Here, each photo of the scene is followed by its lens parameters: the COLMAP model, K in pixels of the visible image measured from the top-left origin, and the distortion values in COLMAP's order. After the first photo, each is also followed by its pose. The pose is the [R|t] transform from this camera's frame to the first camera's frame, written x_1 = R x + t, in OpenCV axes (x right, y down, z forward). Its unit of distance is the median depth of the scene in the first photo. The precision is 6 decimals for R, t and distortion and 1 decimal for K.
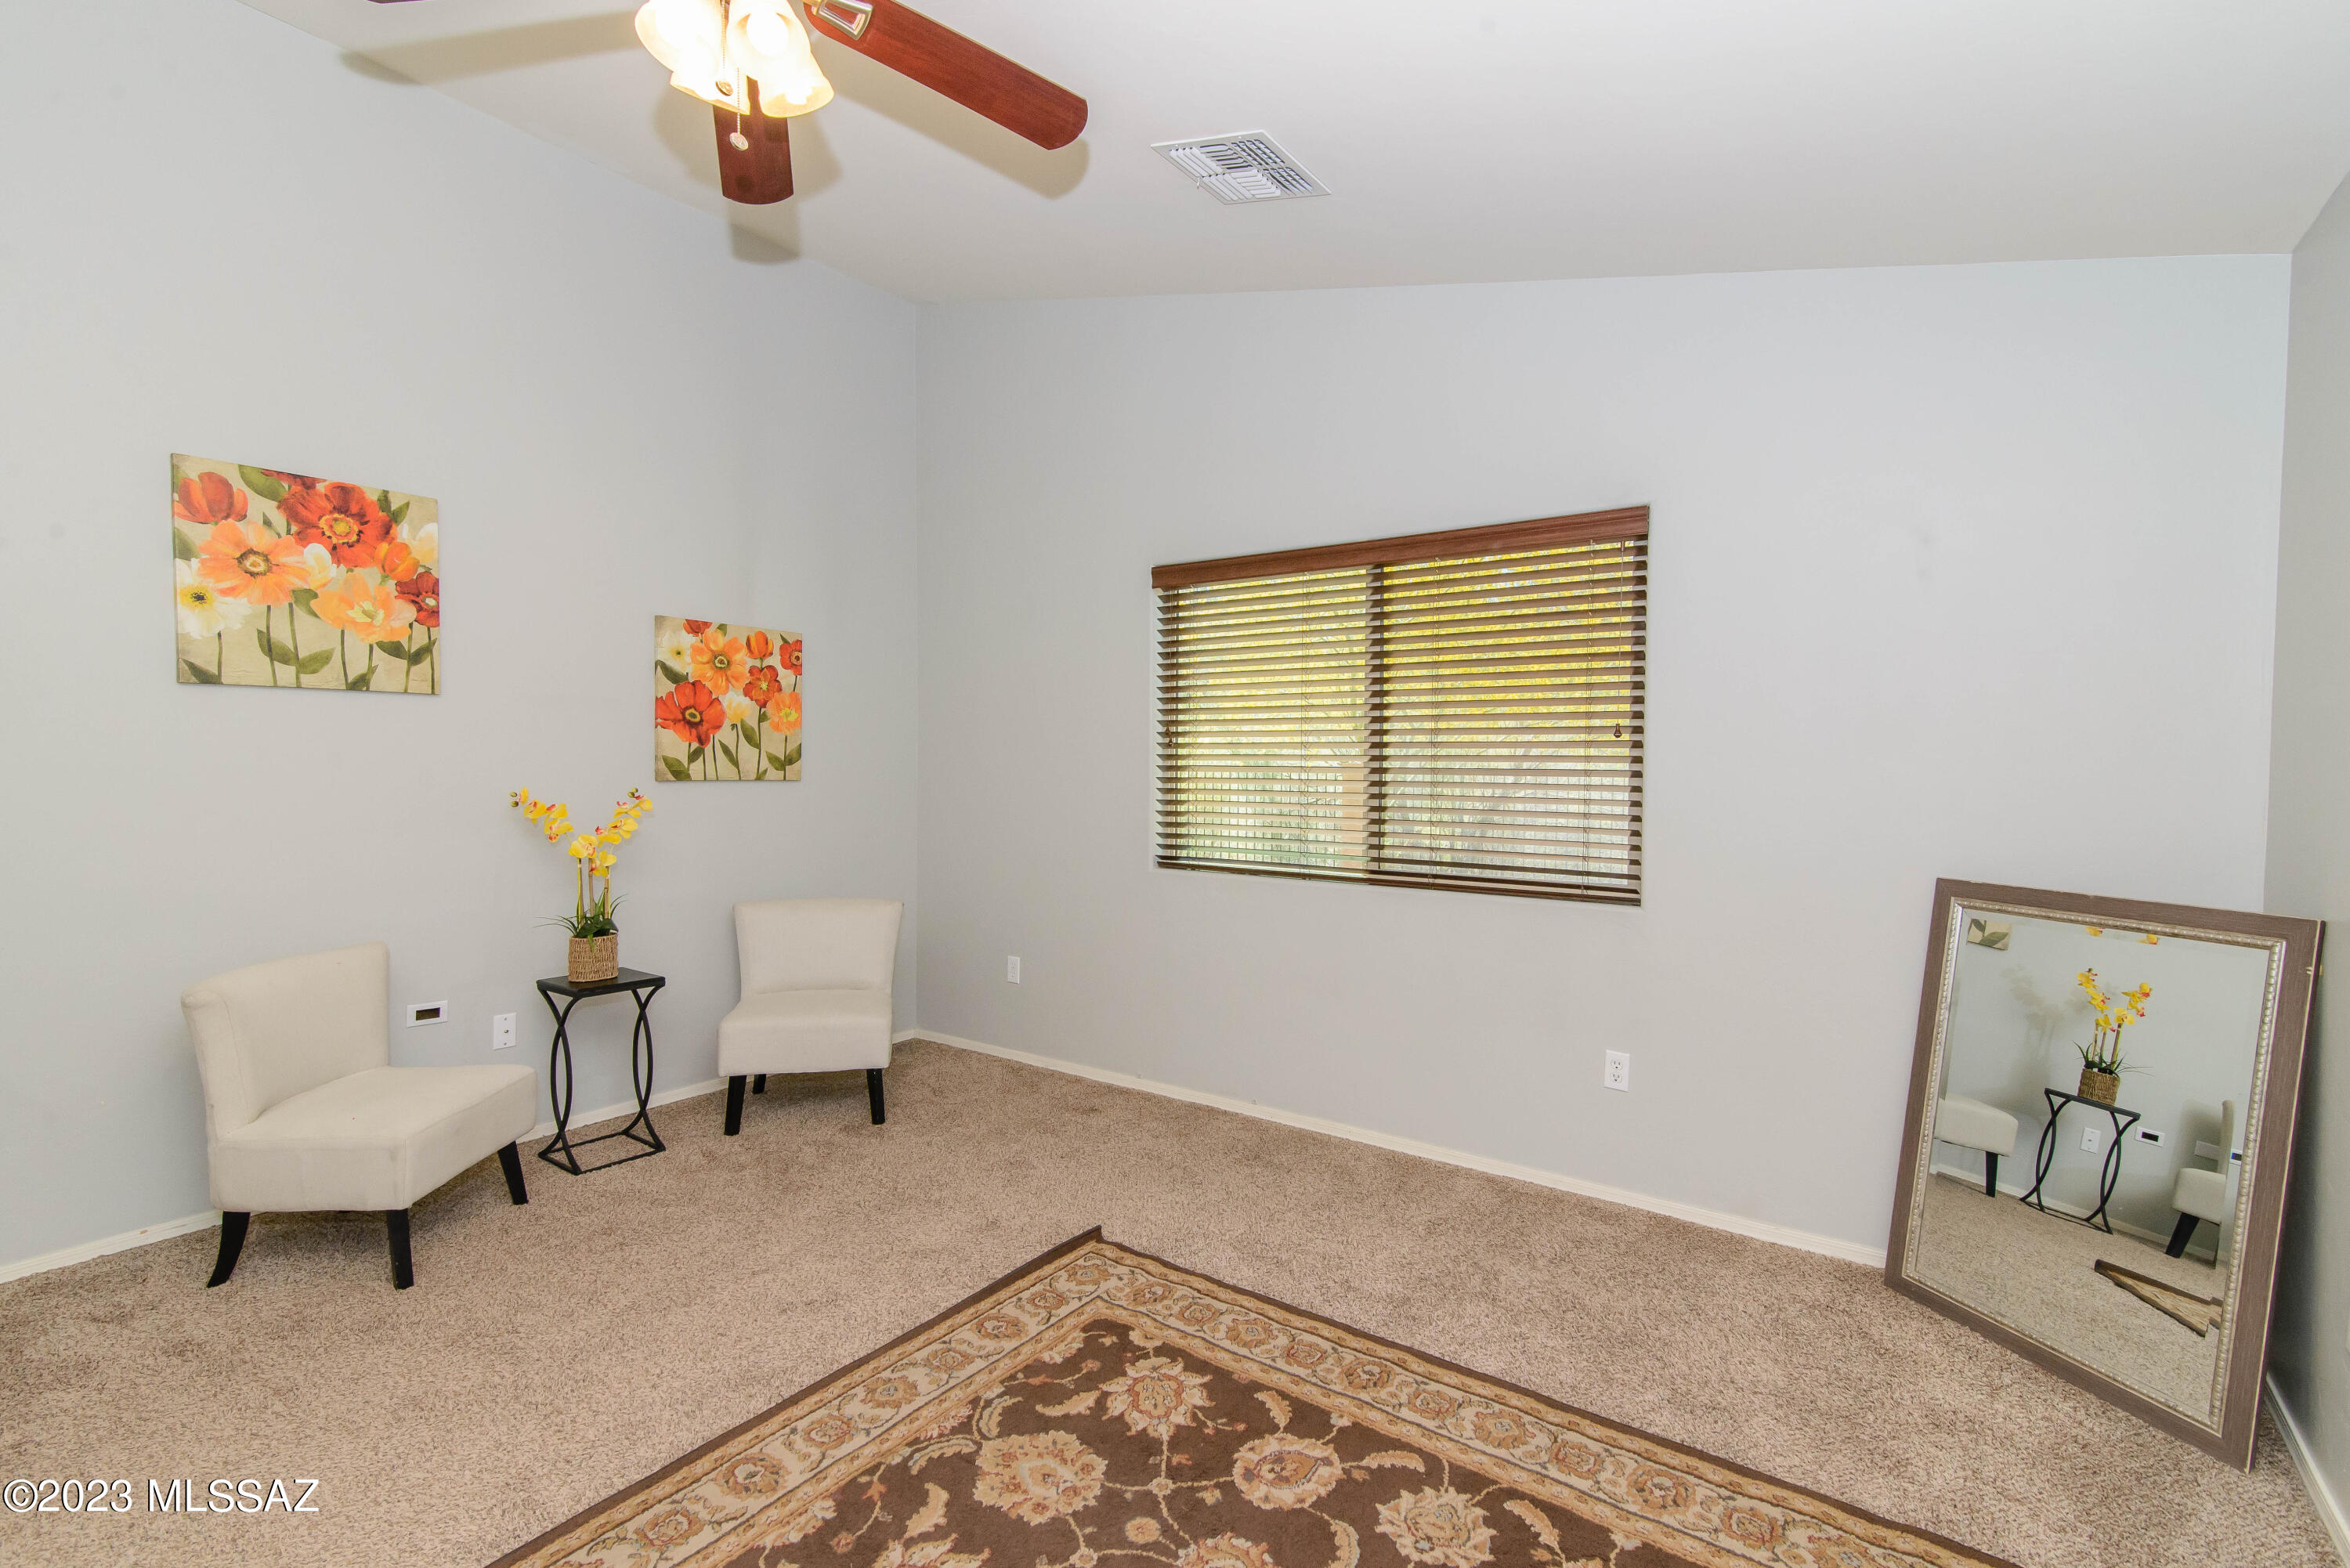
lens RADIAL K [[1077.5, 0, 1172.4], [0, 1077.5, 782.9], [0, 0, 1]] dist [0.019145, -0.001842]
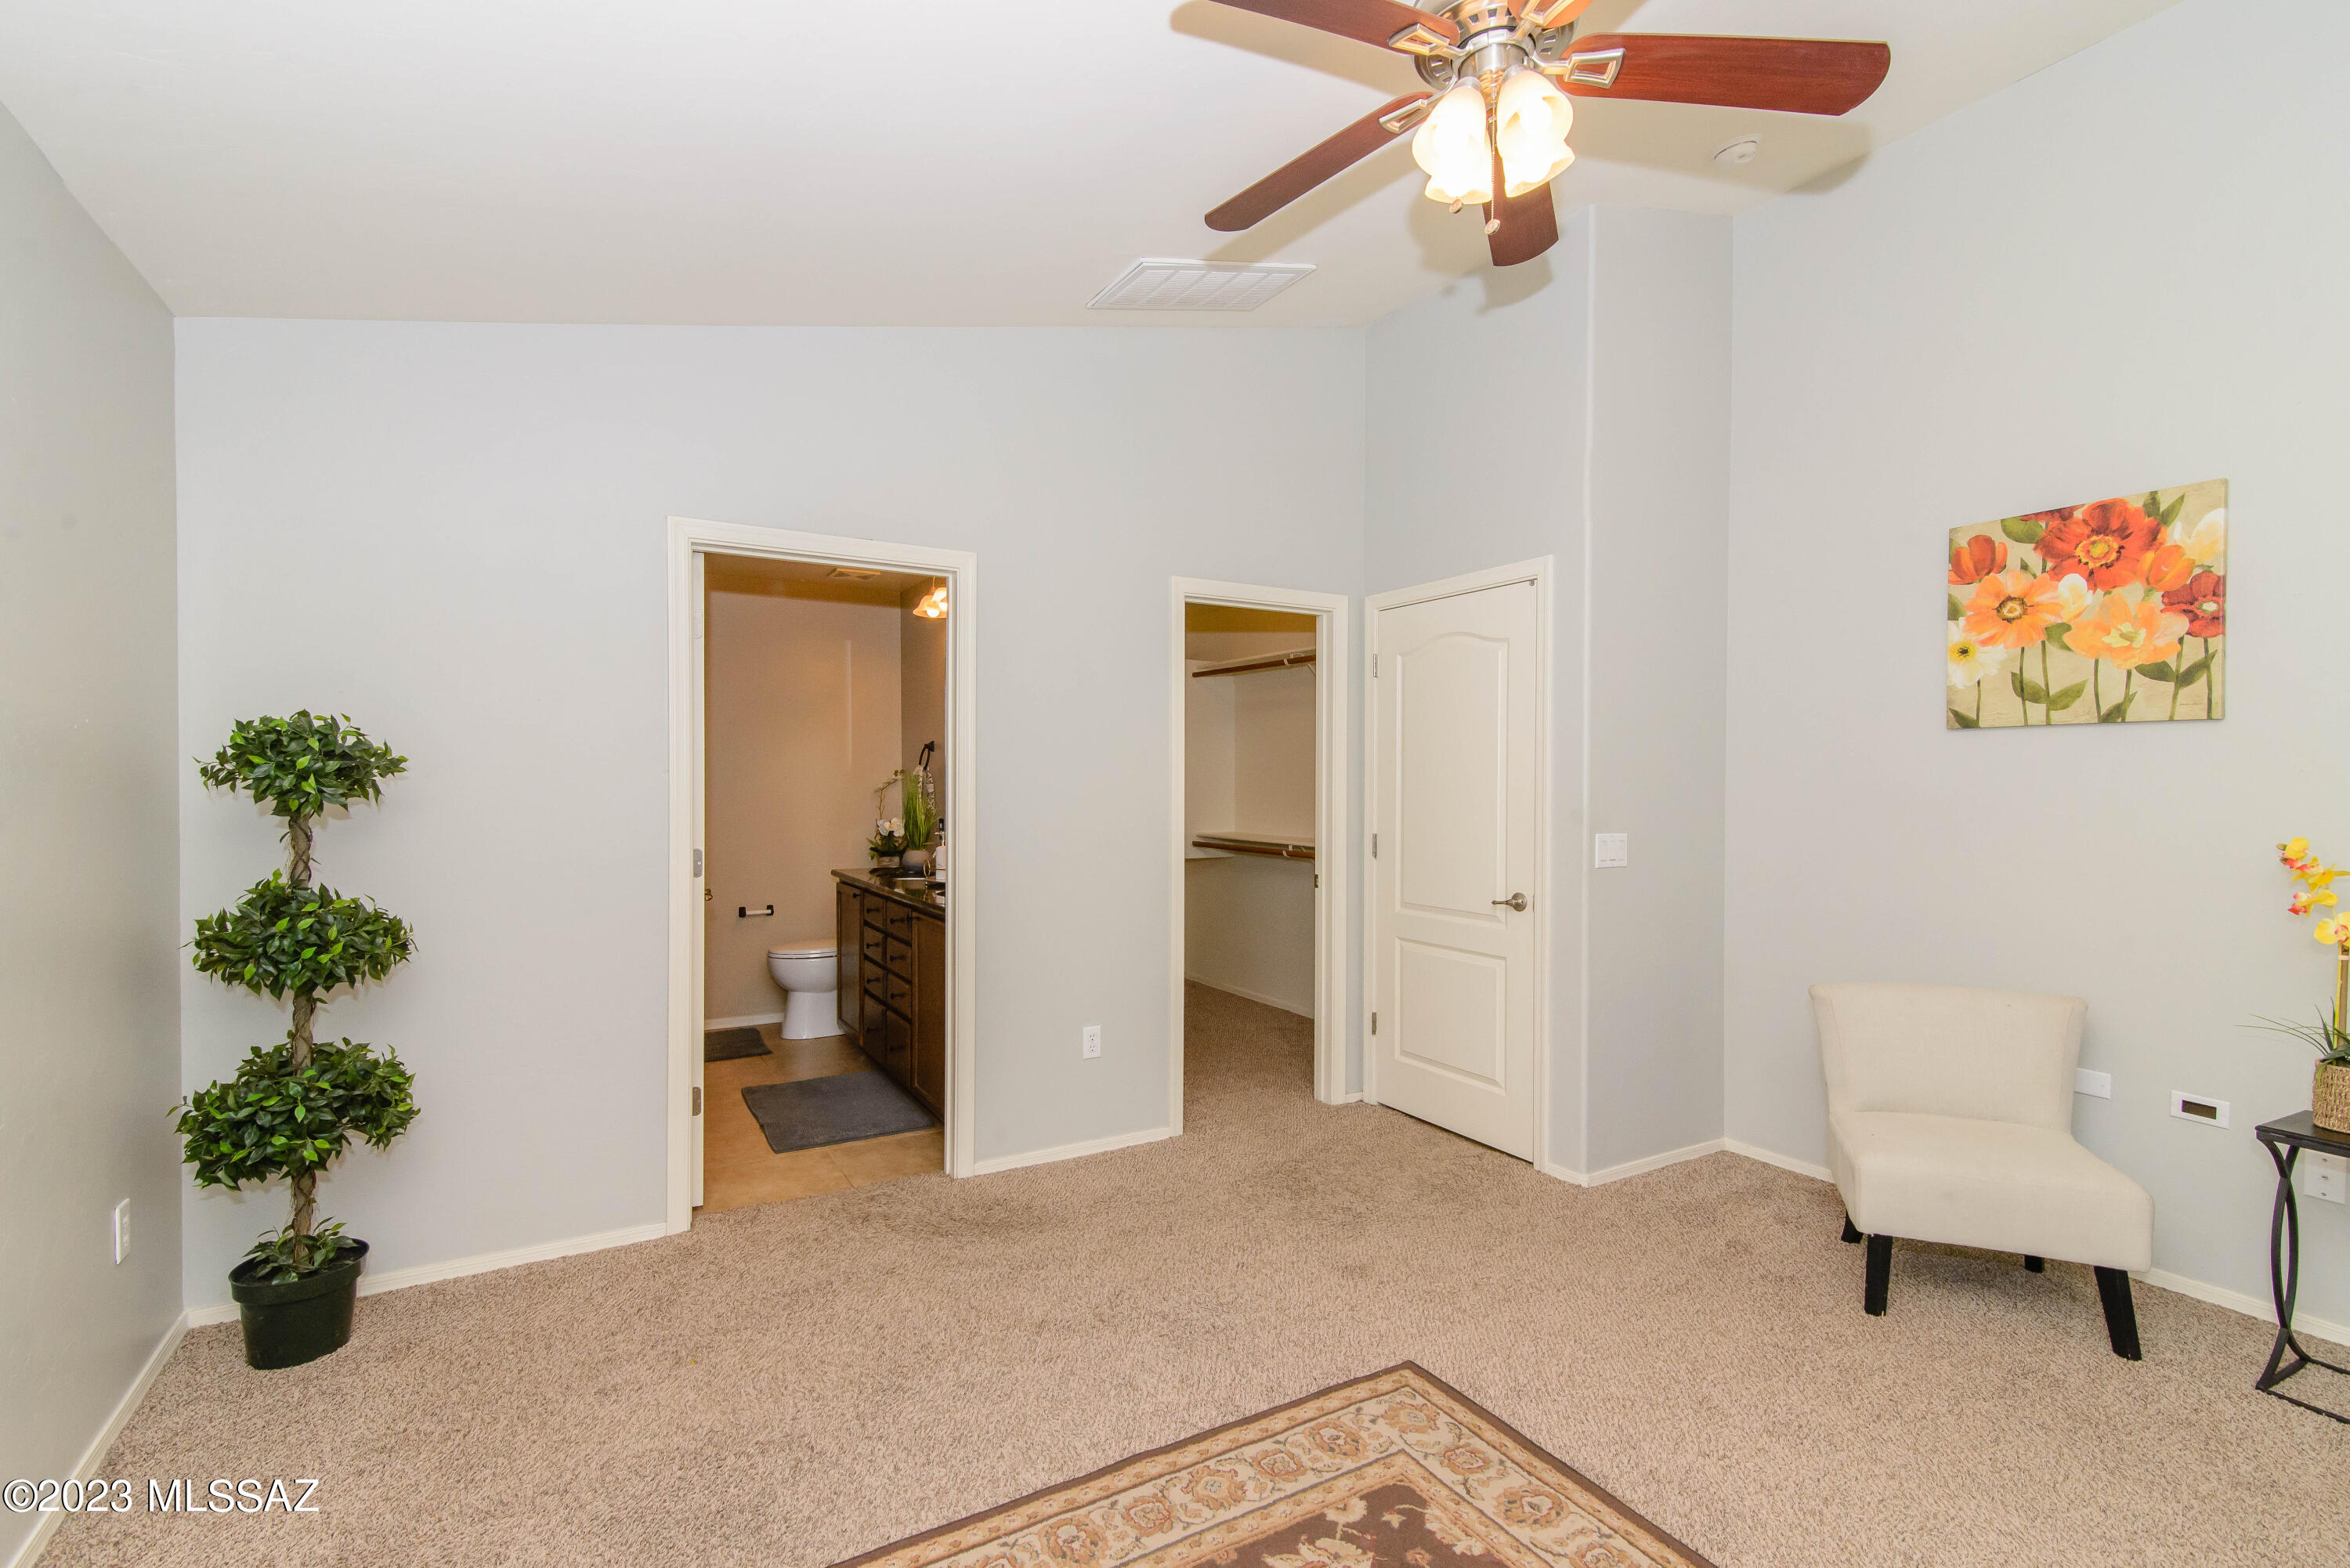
lens RADIAL K [[1077.5, 0, 1176.1], [0, 1077.5, 784.5], [0, 0, 1]] dist [0.019145, -0.001842]
pose [[-0.408044, -0.005838, -0.912944, 0.415144], [-0.025788, 0.999654, 0.005133, -0.018091], [0.912598, 0.025638, -0.408053, 0.673447]]
